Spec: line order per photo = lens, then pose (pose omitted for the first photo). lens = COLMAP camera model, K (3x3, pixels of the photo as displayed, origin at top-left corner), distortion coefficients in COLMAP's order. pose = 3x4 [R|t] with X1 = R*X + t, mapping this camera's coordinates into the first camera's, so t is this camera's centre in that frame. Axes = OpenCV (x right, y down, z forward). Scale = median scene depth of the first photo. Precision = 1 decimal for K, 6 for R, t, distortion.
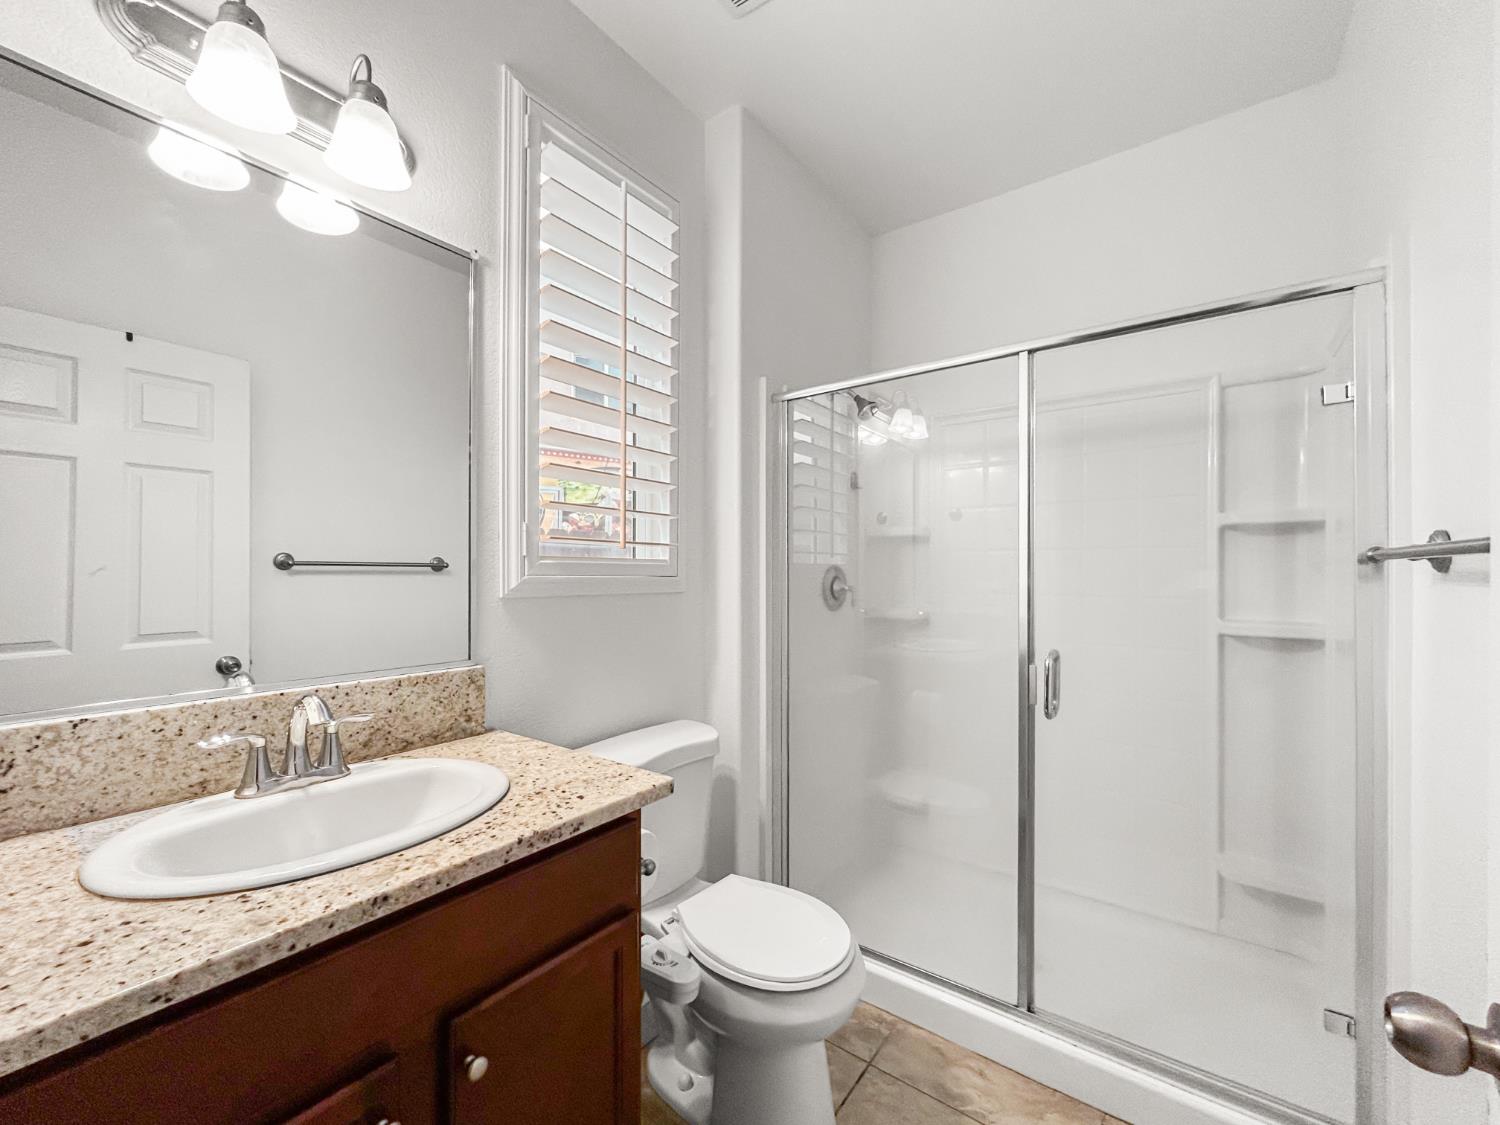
lens RADIAL K [[608.9, 0, 750.6], [0, 608.9, 572.3], [0, 0, 1]] dist [0.001572, 0.000331]
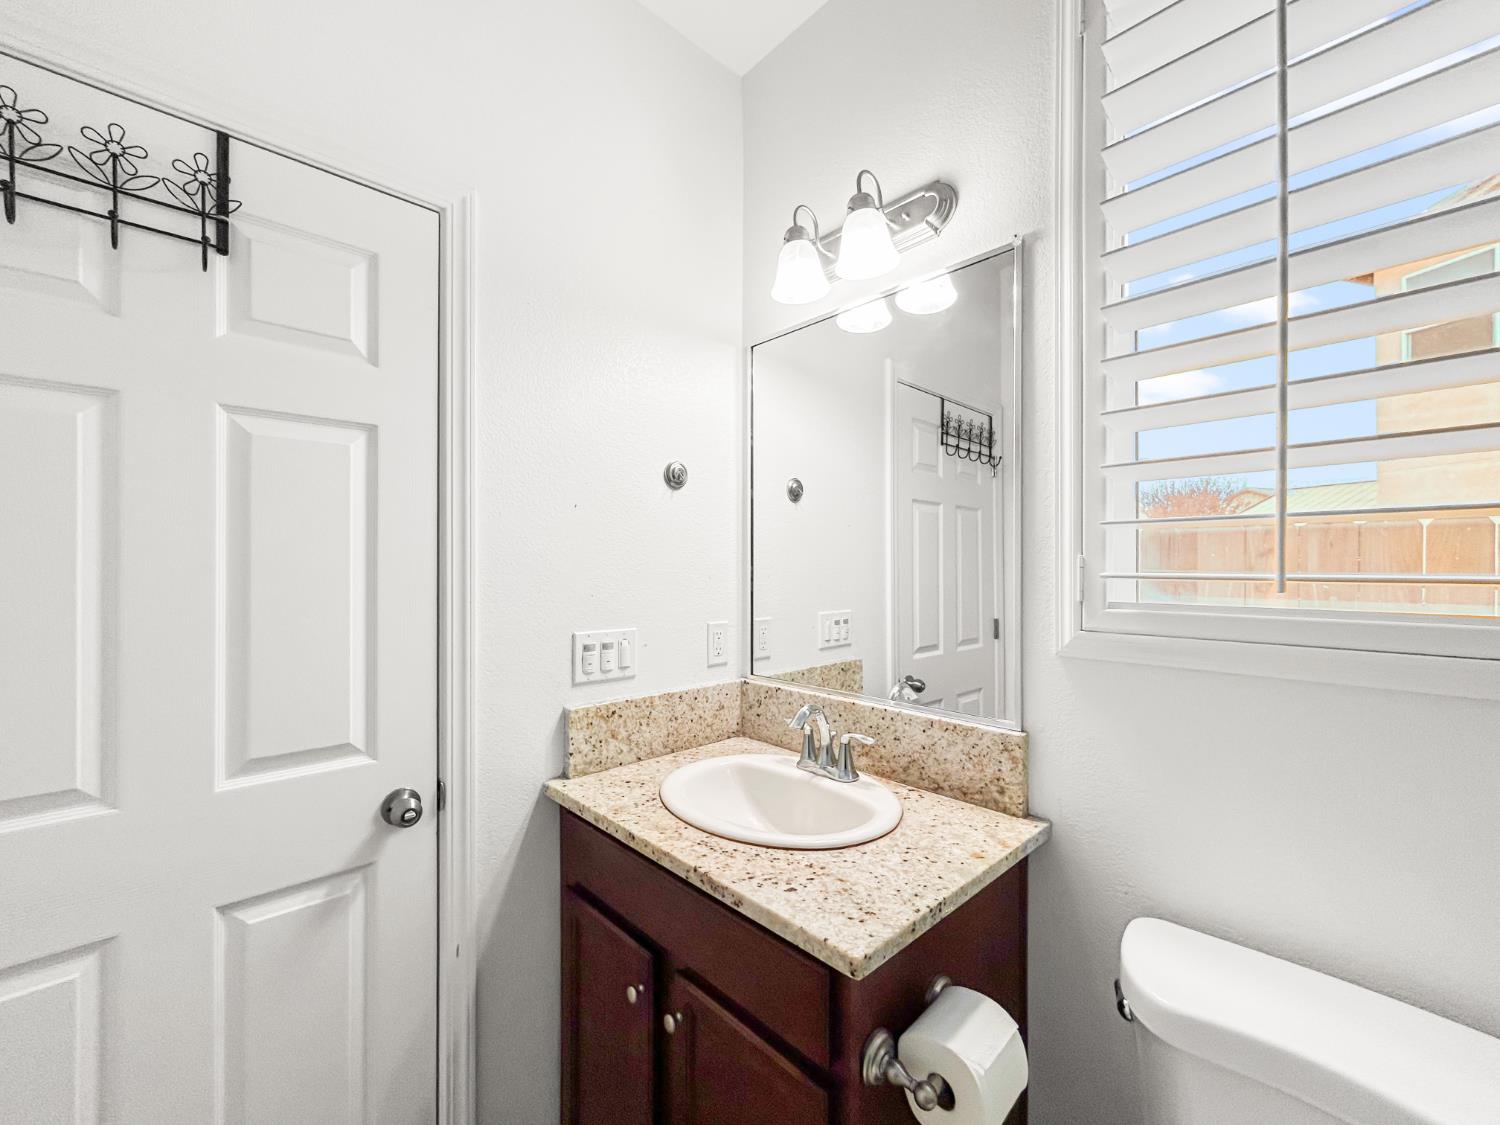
lens RADIAL K [[621.7, 0, 751.3], [0, 621.7, 558.4], [0, 0, 1]] dist [-0.000154, 0.000134]
pose [[-0.176776, -0.009900, -0.984201, 0.551332], [0.001301, 0.999946, -0.010292, -0.092234], [0.984250, -0.003100, -0.176754, 0.967550]]
